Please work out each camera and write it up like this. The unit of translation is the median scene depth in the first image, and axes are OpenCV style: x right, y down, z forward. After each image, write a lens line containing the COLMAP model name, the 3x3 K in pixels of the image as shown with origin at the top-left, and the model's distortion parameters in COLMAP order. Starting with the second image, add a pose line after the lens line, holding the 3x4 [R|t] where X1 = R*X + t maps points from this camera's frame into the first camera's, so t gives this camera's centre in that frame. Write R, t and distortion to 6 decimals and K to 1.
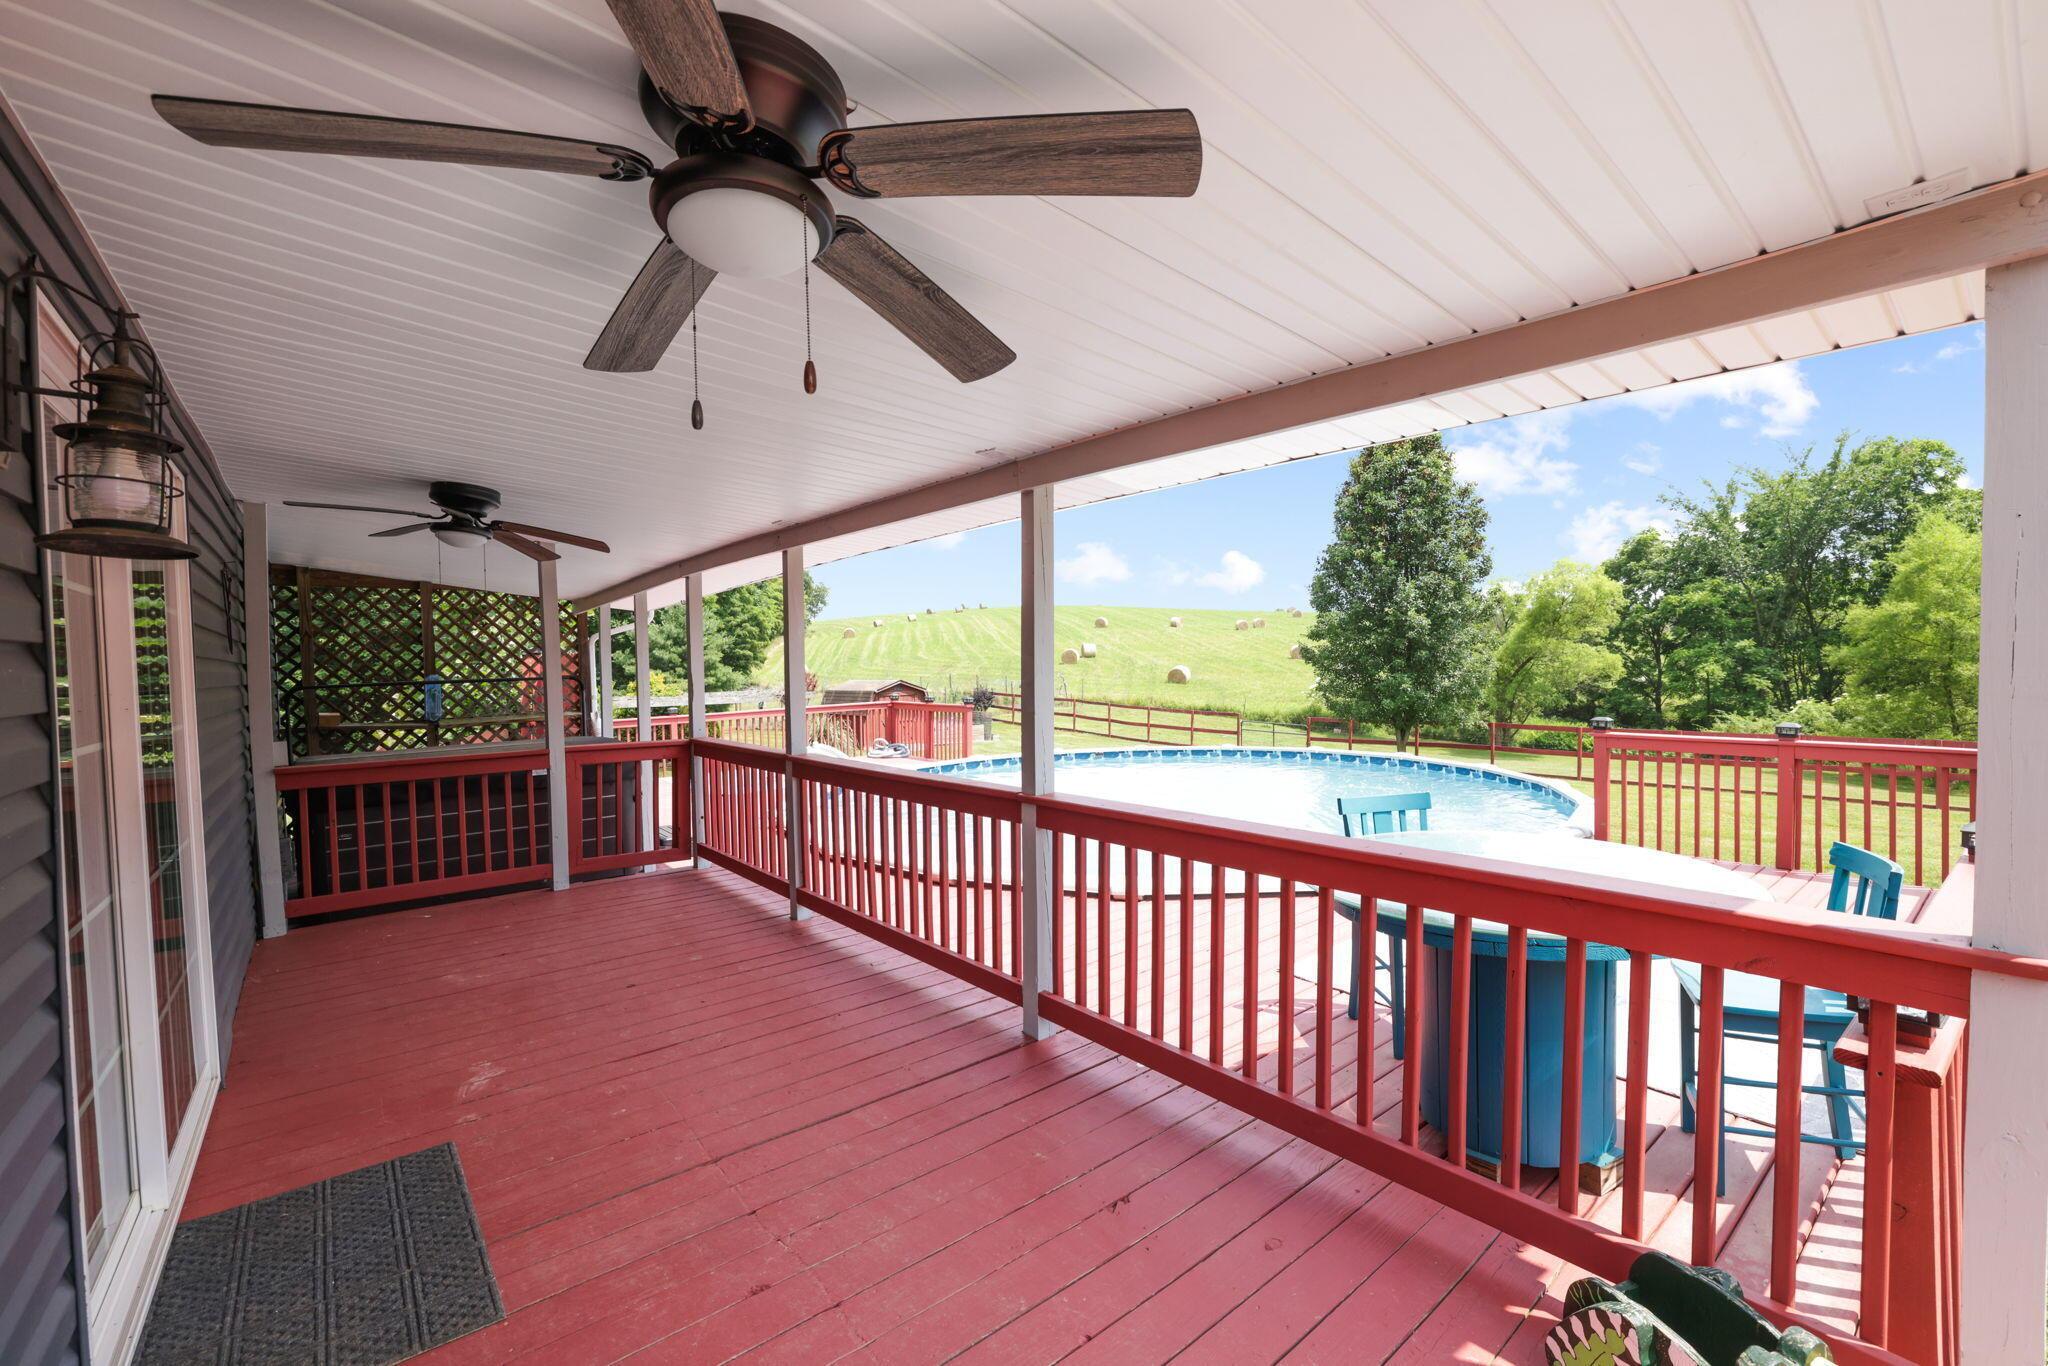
lens RADIAL K [[882.7, 0, 1031.4], [0, 882.7, 657.0], [0, 0, 1]] dist [-0.052942, 0.019724]
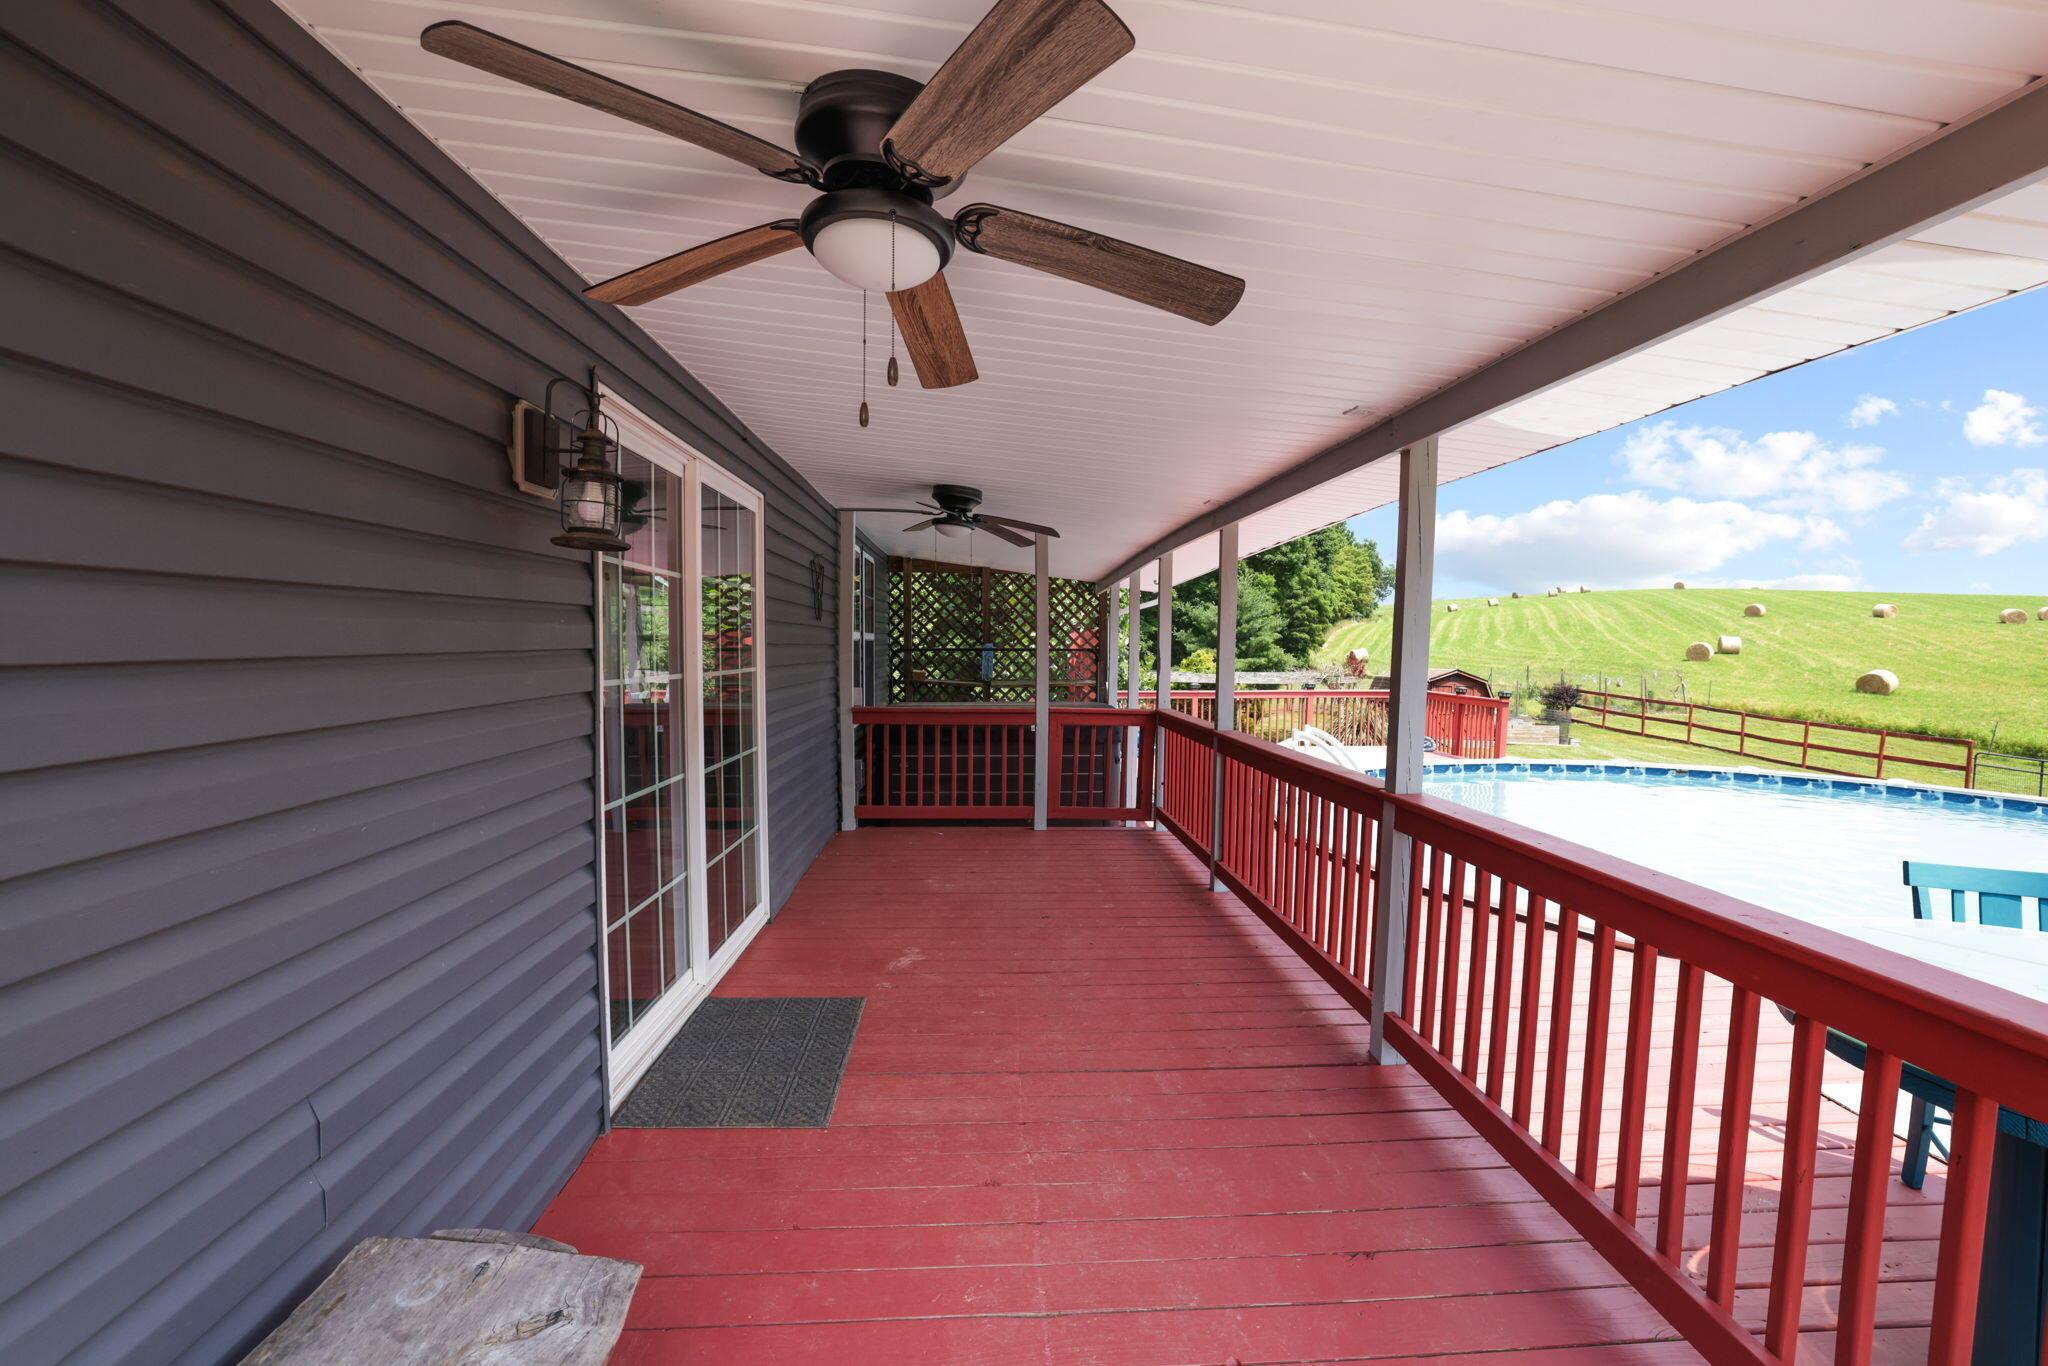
lens RADIAL K [[882.7, 0, 1031.4], [0, 882.7, 657.0], [0, 0, 1]] dist [-0.052942, 0.019724]
pose [[0.805554, 0.041983, -0.591034, 0.137744], [-0.030894, 0.999106, 0.028864, 0.002610], [0.591717, -0.004992, 0.806130, 0.041415]]
